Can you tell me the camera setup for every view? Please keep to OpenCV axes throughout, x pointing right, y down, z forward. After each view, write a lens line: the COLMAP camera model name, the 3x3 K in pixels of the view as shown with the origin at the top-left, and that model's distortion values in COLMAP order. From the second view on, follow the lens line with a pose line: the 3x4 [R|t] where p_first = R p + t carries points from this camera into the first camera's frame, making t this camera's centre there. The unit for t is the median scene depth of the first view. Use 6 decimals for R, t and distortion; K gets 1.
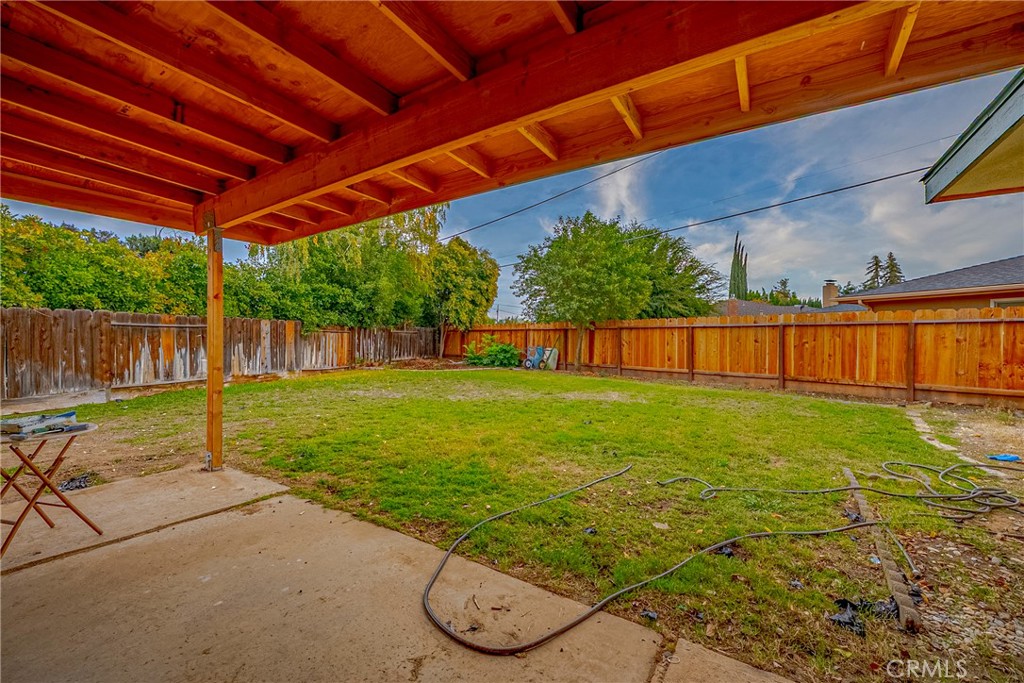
lens RADIAL K [[403.4, 0, 512.0], [0, 403.4, 341.5], [0, 0, 1]] dist [-0.001109, -0.000224]
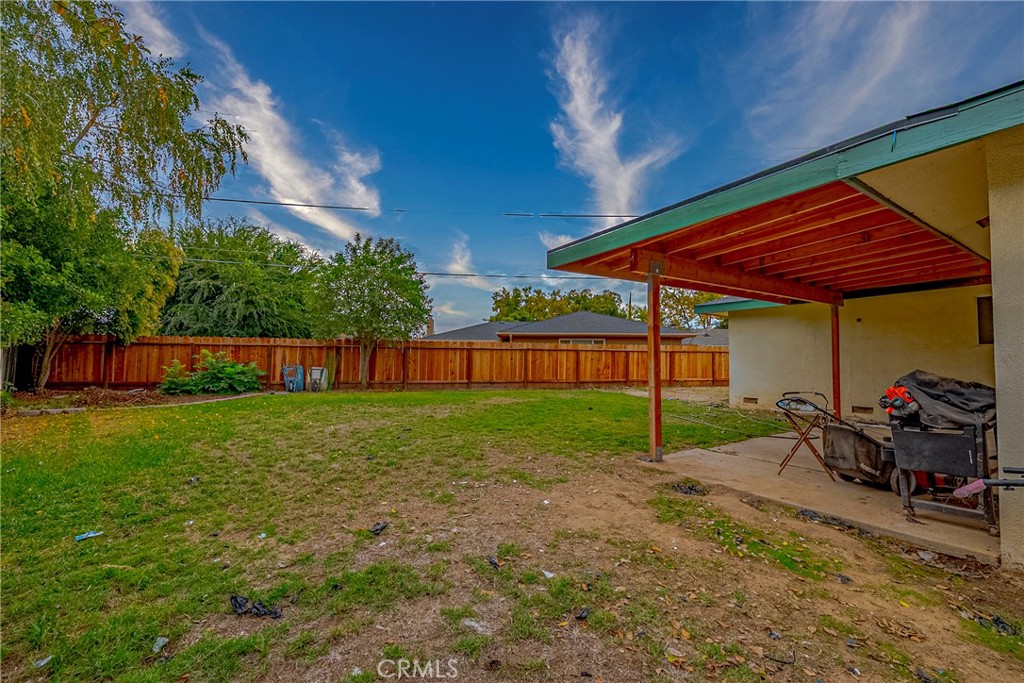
lens RADIAL K [[403.4, 0, 512.0], [0, 403.4, 341.5], [0, 0, 1]] dist [-0.001109, -0.000224]
pose [[0.430023, 0.021606, 0.902559, -0.785349], [-0.002991, 0.999742, -0.022507, -0.032286], [-0.902813, 0.006979, 0.429977, 0.318412]]
